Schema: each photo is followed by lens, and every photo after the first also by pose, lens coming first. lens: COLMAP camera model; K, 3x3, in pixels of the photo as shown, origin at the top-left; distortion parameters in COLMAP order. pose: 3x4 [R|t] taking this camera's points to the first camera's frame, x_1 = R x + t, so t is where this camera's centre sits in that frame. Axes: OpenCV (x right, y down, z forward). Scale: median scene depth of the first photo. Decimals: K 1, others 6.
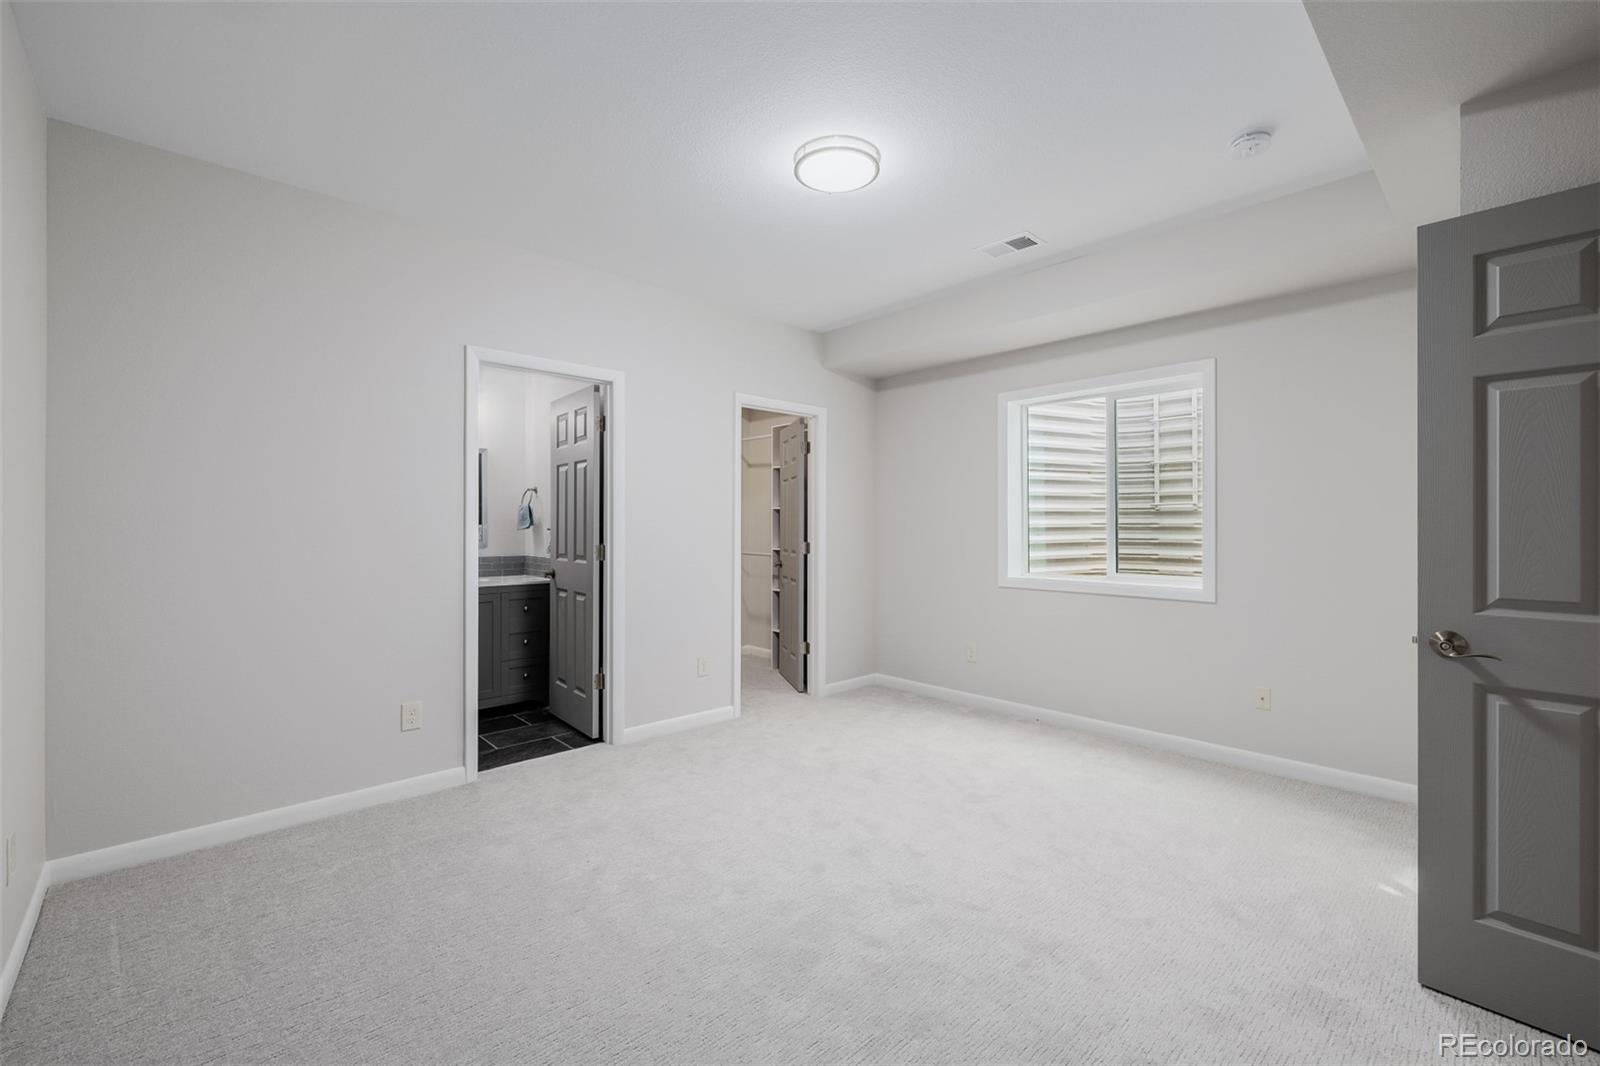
lens RADIAL K [[669.1, 0, 799.1], [0, 669.1, 528.2], [0, 0, 1]] dist [0.001564, -0.000505]
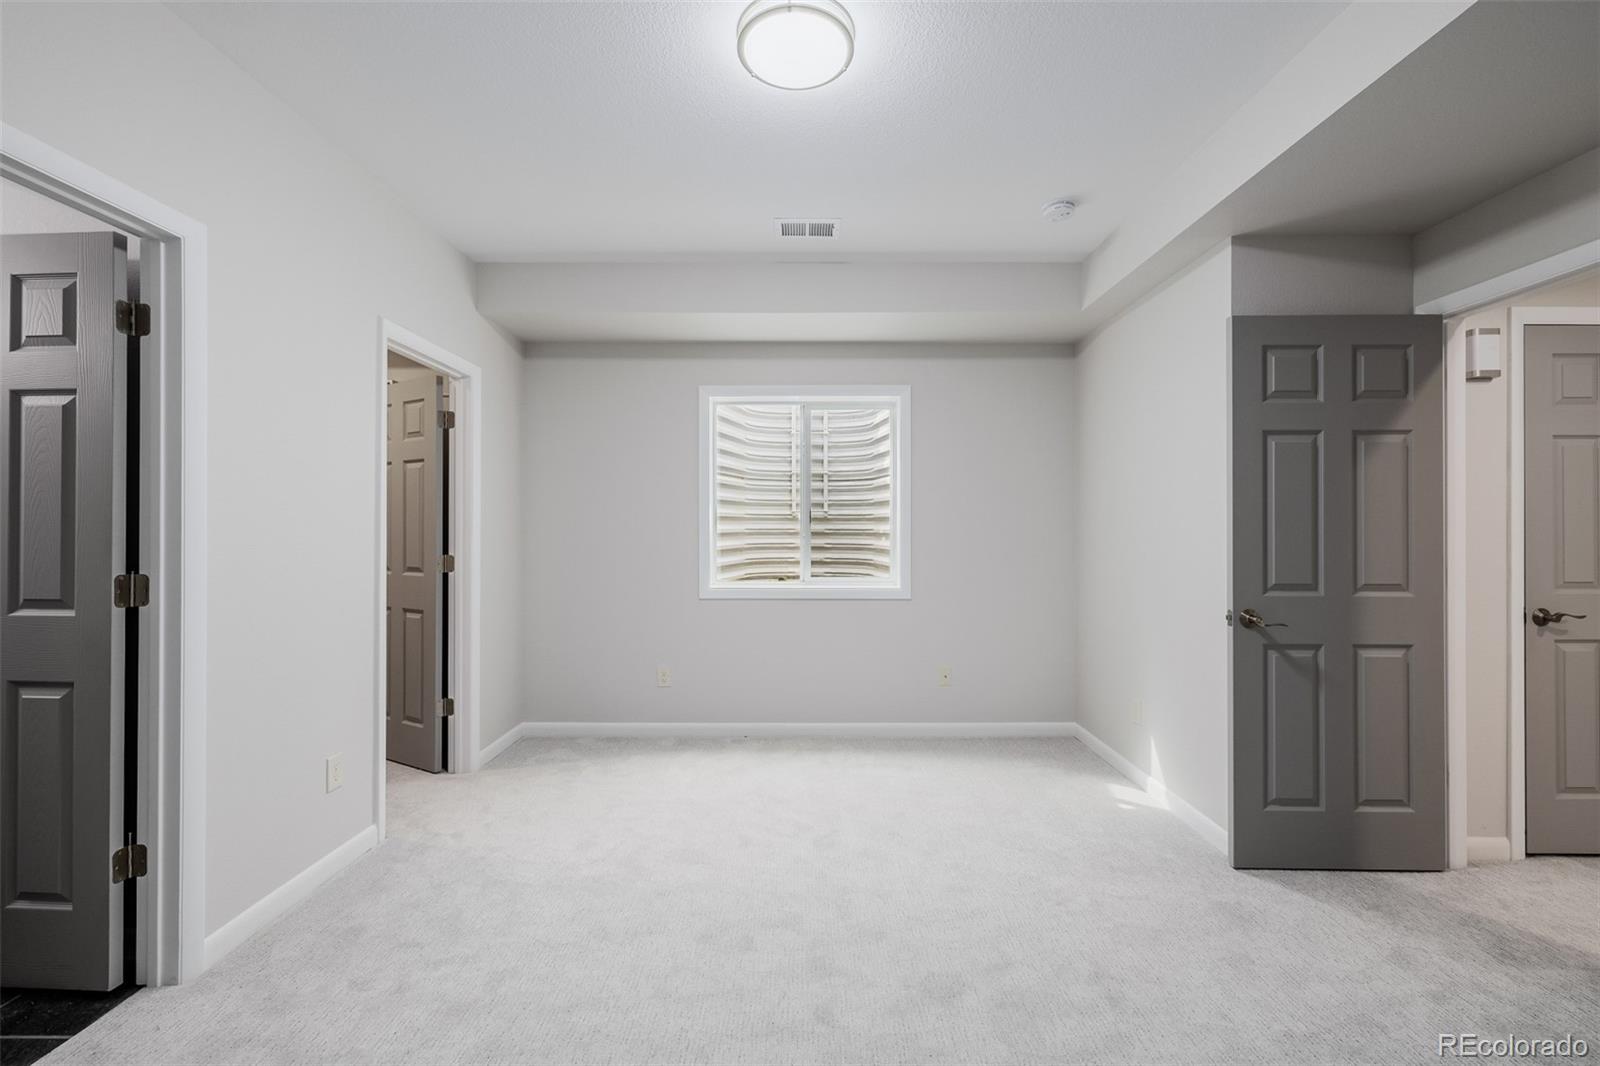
lens RADIAL K [[669.1, 0, 799.5], [0, 669.1, 528.7], [0, 0, 1]] dist [0.001564, -0.000505]
pose [[0.685769, 0.001811, 0.727817, -0.296533], [0.001162, 0.999993, -0.003583, -0.004426], [-0.727818, 0.003303, 0.685762, 0.307652]]
